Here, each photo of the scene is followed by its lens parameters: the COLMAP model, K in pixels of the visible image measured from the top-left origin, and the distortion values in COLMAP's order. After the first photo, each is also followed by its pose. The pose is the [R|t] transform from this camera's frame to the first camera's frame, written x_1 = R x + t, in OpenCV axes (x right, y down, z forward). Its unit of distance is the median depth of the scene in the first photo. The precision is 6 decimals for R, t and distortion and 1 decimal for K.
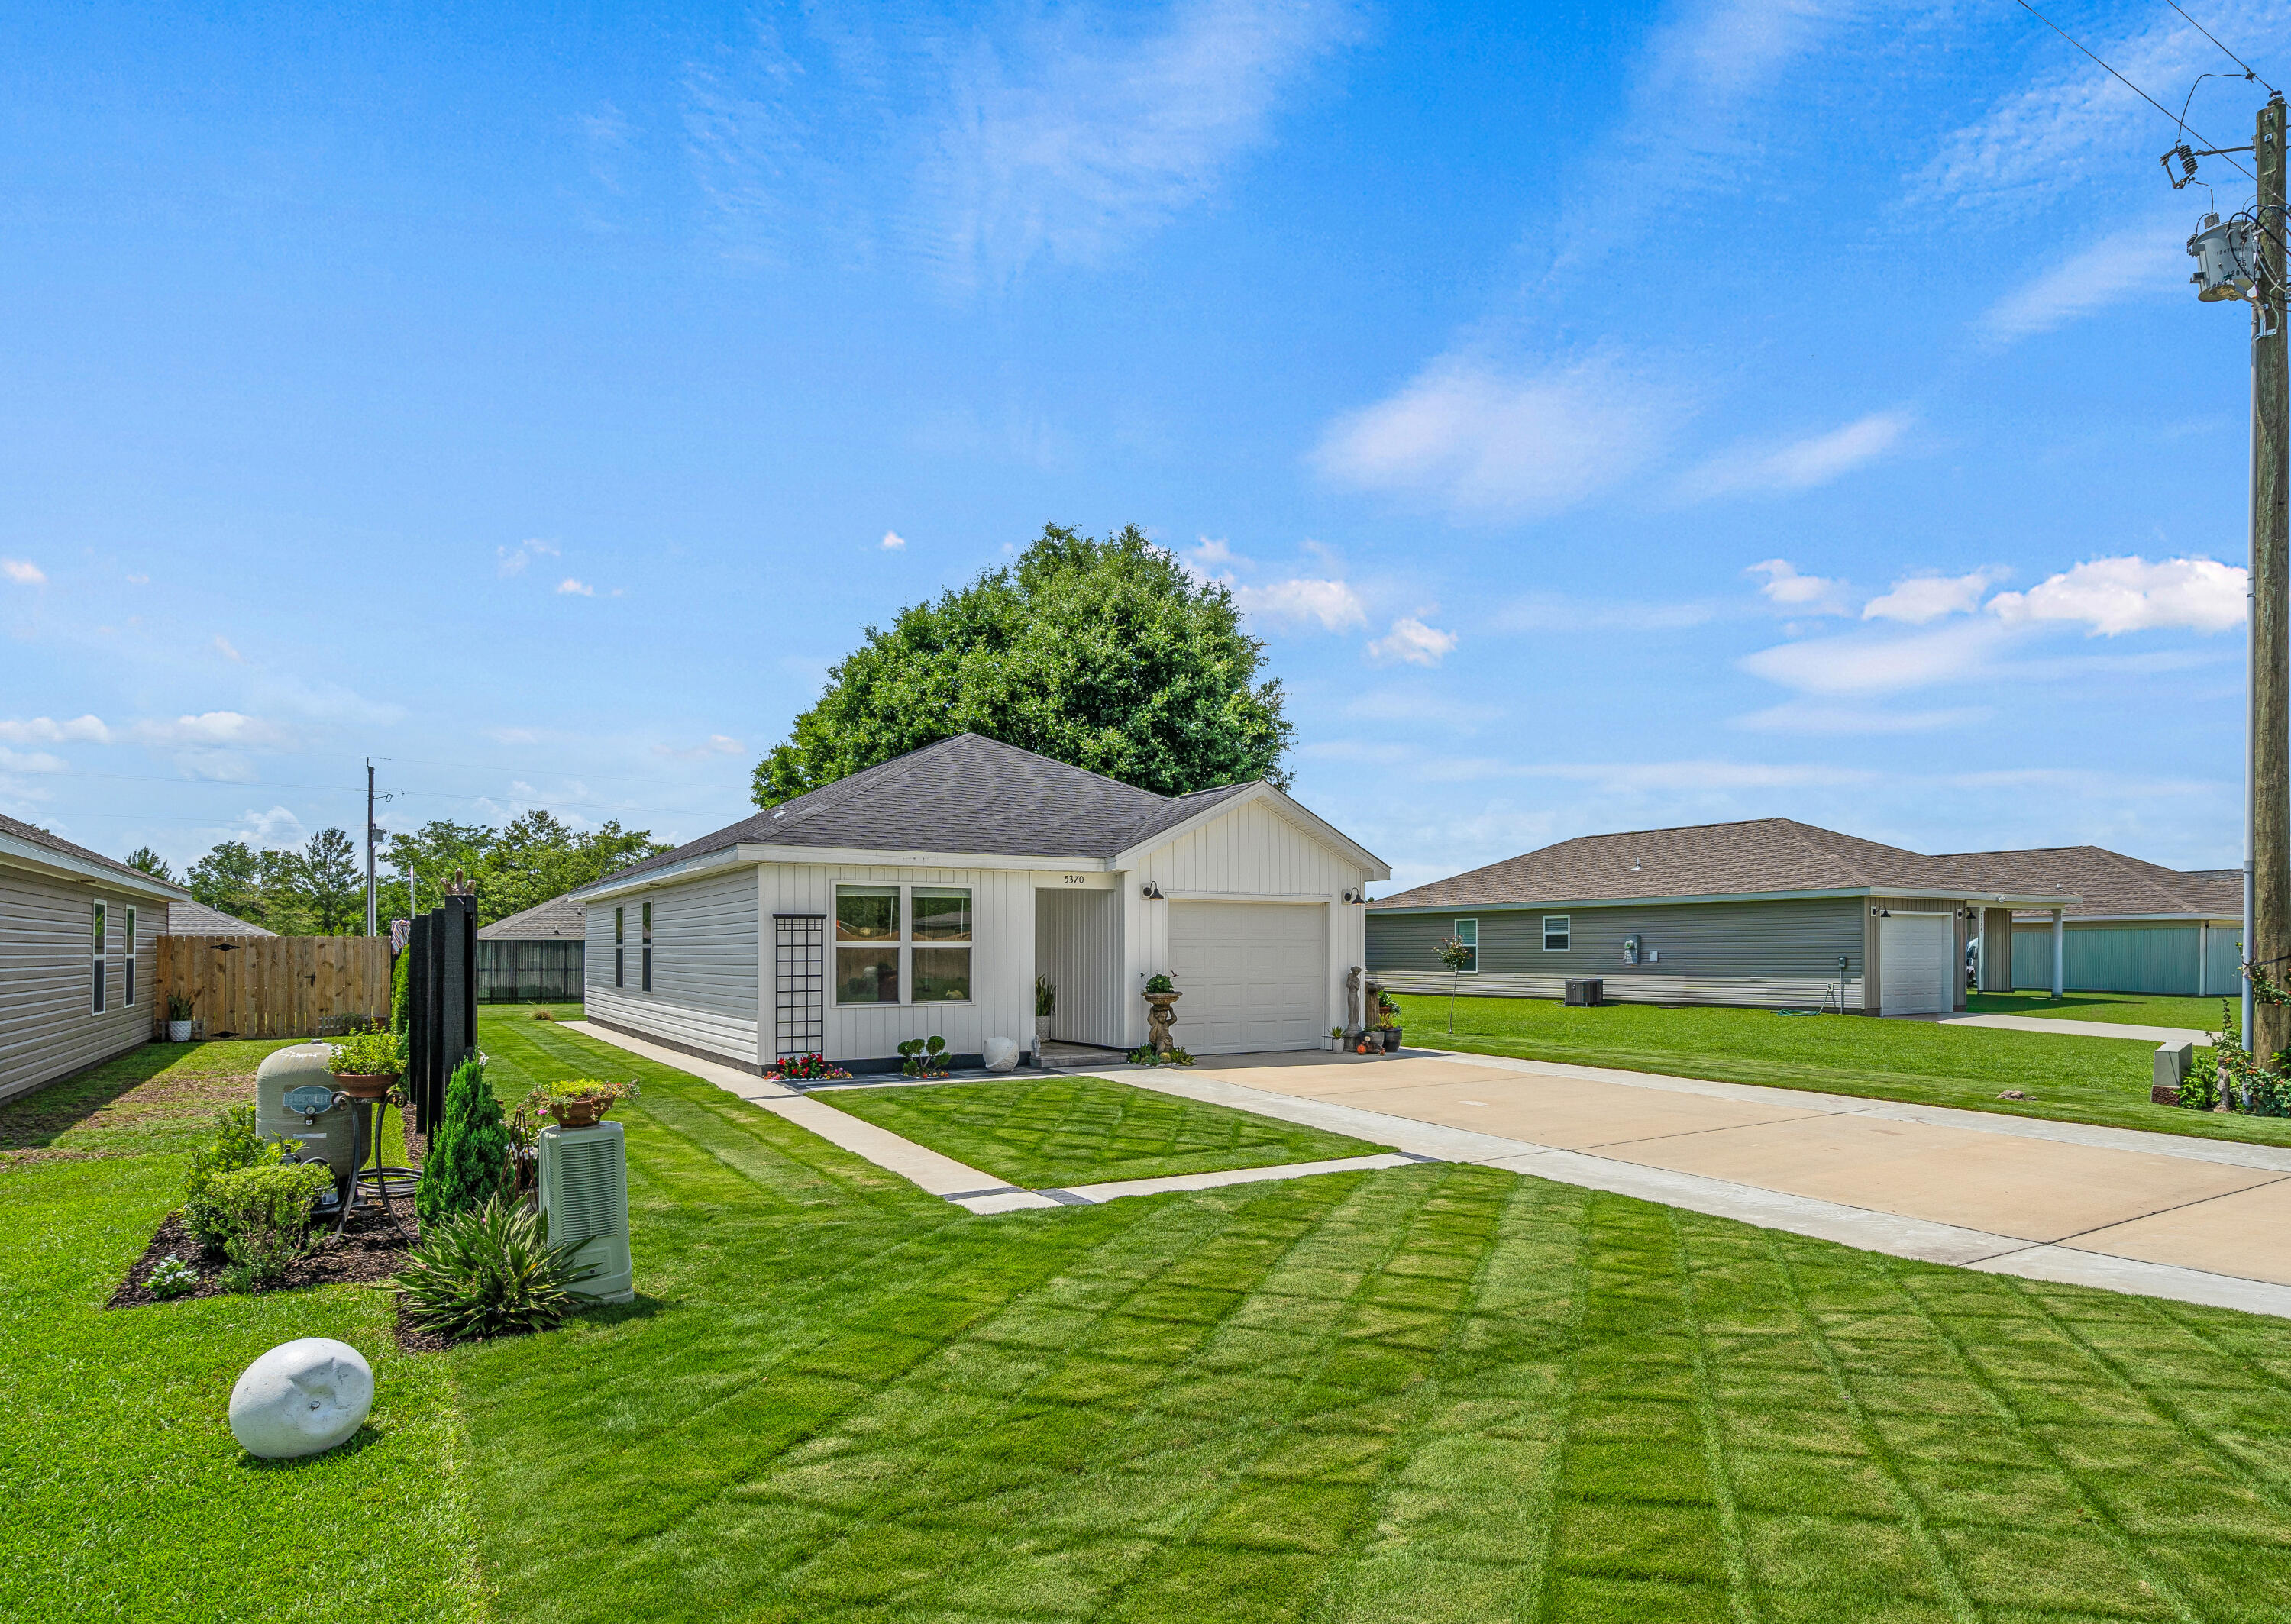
lens RADIAL K [[1305.2, 0, 1214.5], [0, 1305.2, 916.4], [0, 0, 1]] dist [-0.001632, 0.000831]
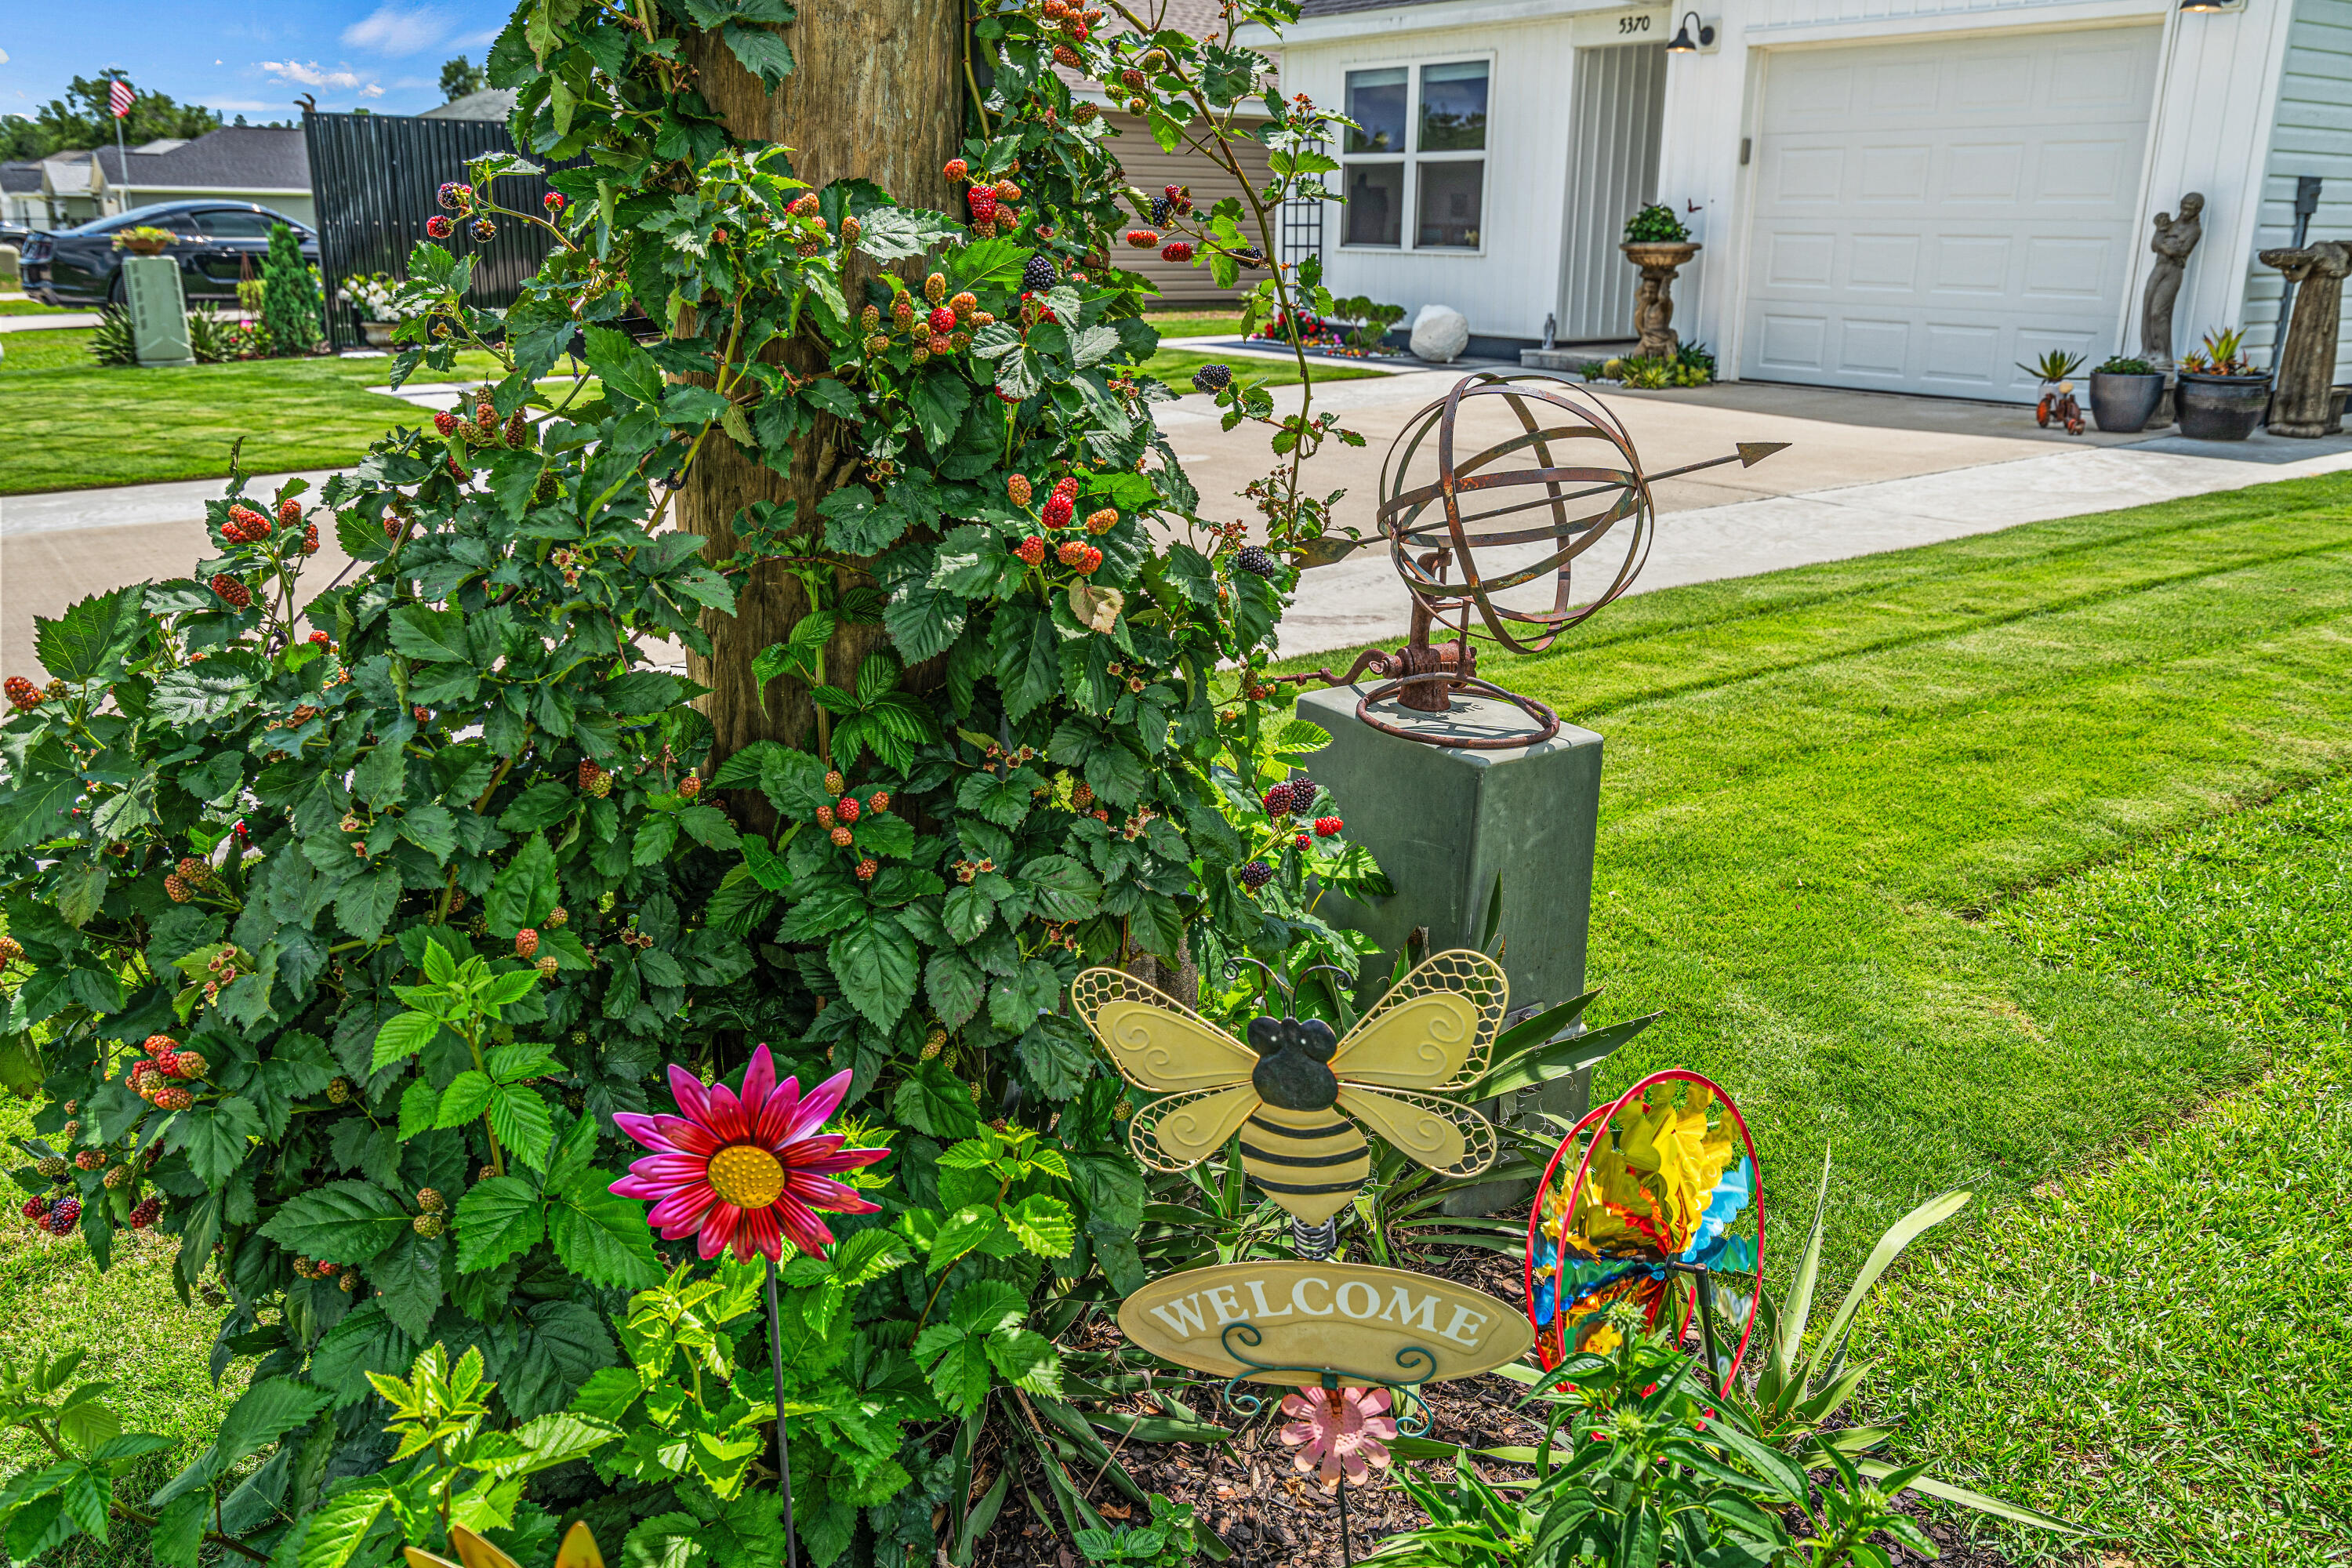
lens RADIAL K [[1875.1, 0, 1176.0], [0, 1875.1, 784.0], [0, 0, 1]] dist [0.008506, 0.000952]
pose [[0.056105, 0.289682, -0.955477, 0.755980], [0.014609, 0.956644, 0.290894, 0.045967], [0.998318, -0.030279, 0.049441, 0.797859]]
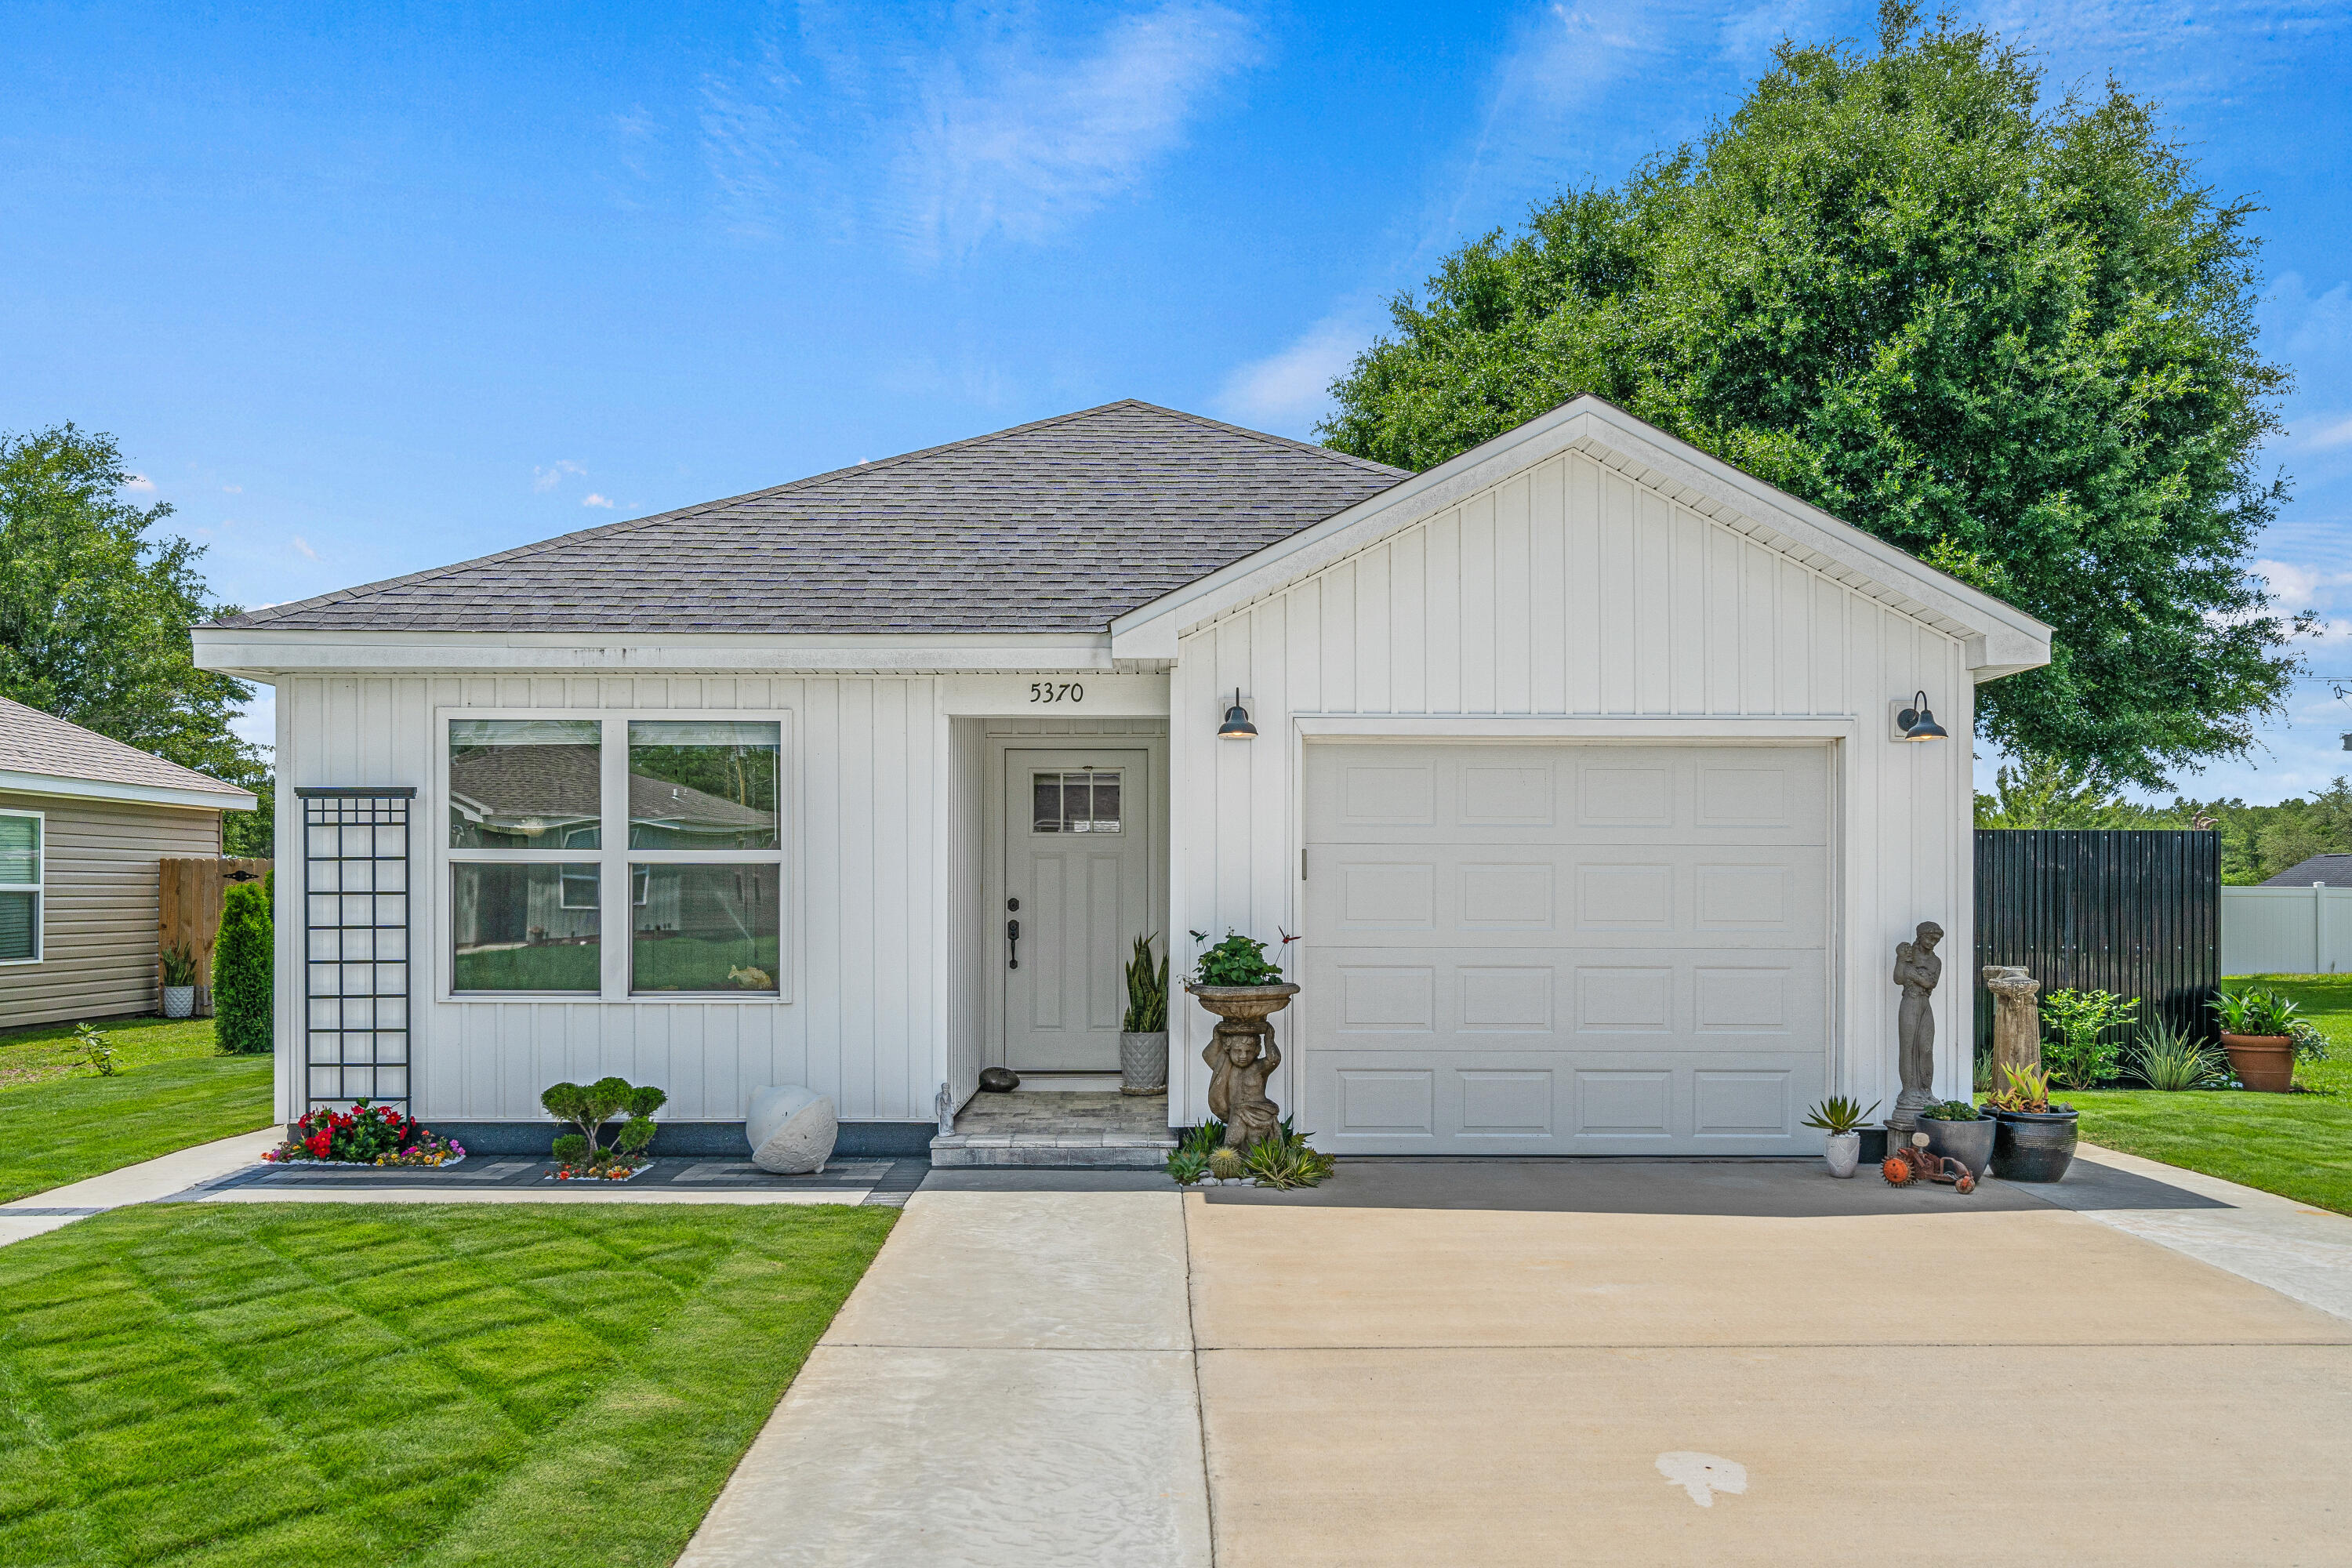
lens RADIAL K [[2062.1, 0, 1185.1], [0, 2062.1, 884.1], [0, 0, 1]] dist [0.008072, -0.005119]
pose [[0.847933, 0.000610, -0.530103, 0.268316], [0.009831, 0.999809, 0.016876, 0.020380], [0.530012, -0.019521, 0.847765, 0.514462]]
